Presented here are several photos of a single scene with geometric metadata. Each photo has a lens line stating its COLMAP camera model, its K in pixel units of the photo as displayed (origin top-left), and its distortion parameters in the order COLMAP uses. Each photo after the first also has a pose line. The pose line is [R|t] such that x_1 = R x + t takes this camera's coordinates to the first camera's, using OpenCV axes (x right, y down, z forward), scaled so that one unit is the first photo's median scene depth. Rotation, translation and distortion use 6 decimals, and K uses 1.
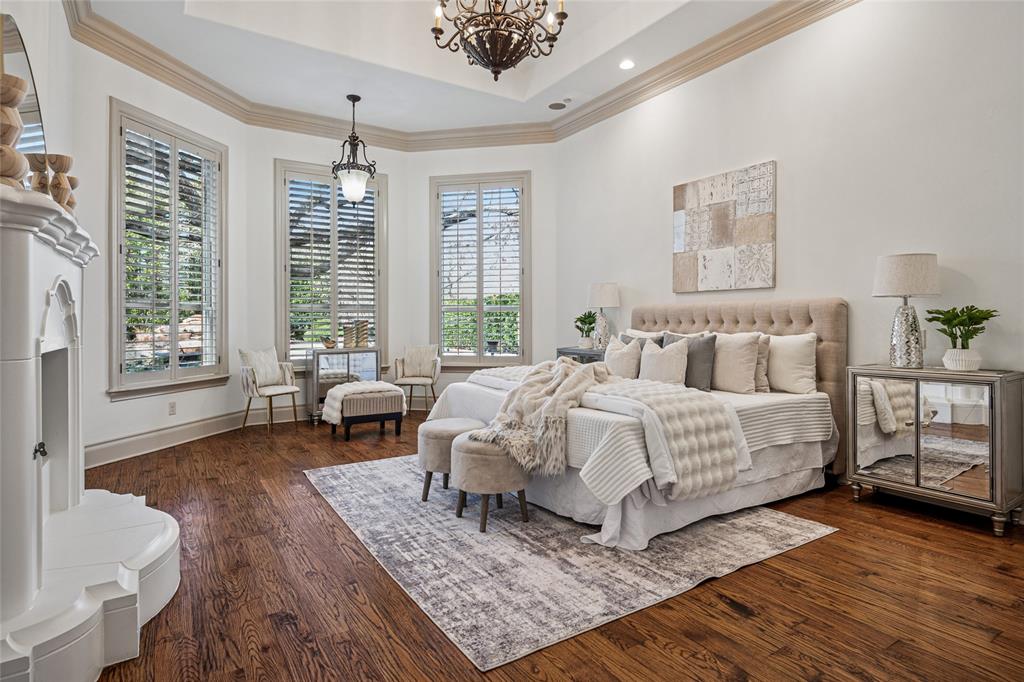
lens RADIAL K [[550.7, 0, 511.9], [0, 550.7, 326.8], [0, 0, 1]] dist [0.000165, -0.000663]
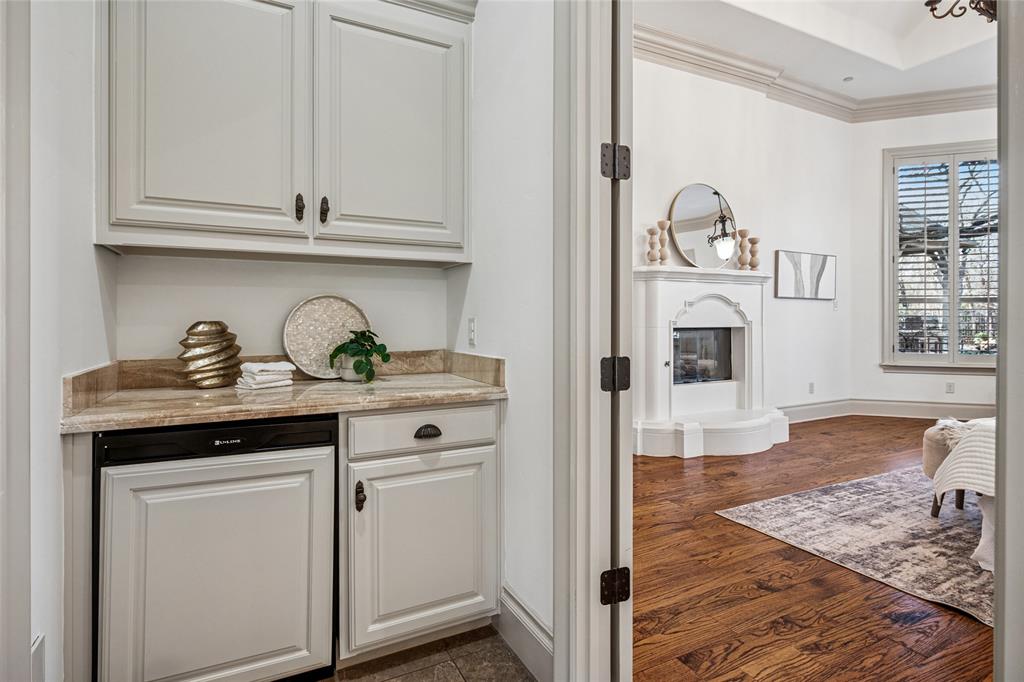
lens RADIAL K [[522.0, 0, 507.3], [0, 522.0, 319.0], [0, 0, 1]] dist [-0.001721, 0.000690]
pose [[-0.106510, 0.003560, -0.994305, 1.047725], [-0.005871, 0.999974, 0.004209, 0.005674], [0.994294, 0.006286, -0.106486, 0.327190]]
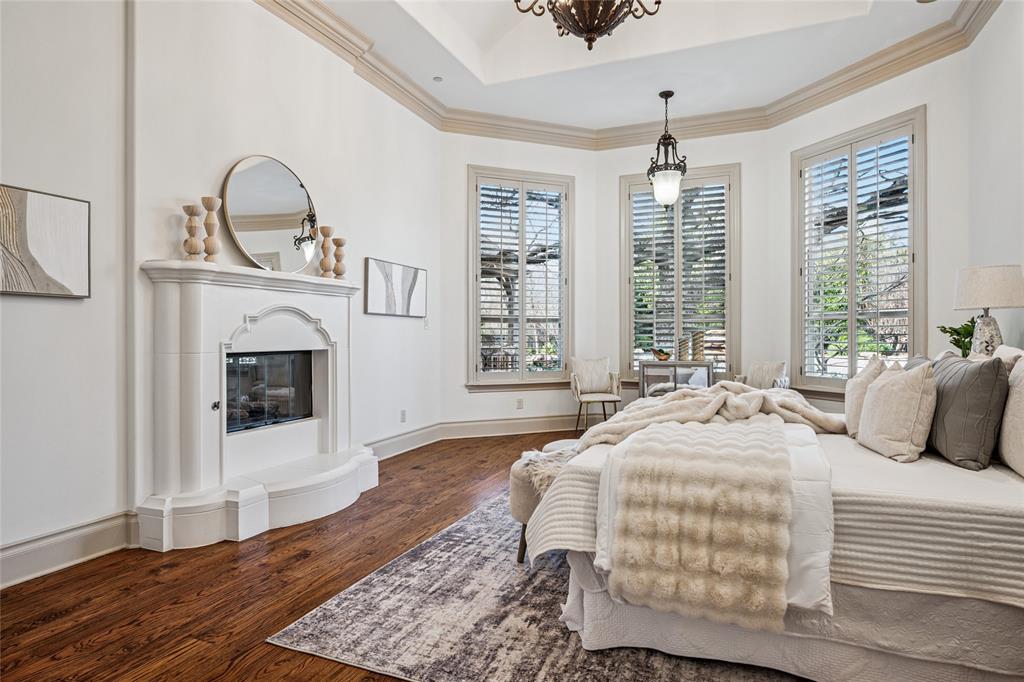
lens RADIAL K [[571.1, 0, 512.0], [0, 571.1, 341.0], [0, 0, 1]] dist [-0.002215, -0.000086]
pose [[0.566376, 0.011073, -0.824073, 0.755296], [-0.007147, 0.999938, 0.008524, -0.003581], [0.824116, 0.001062, 0.566420, 0.474454]]
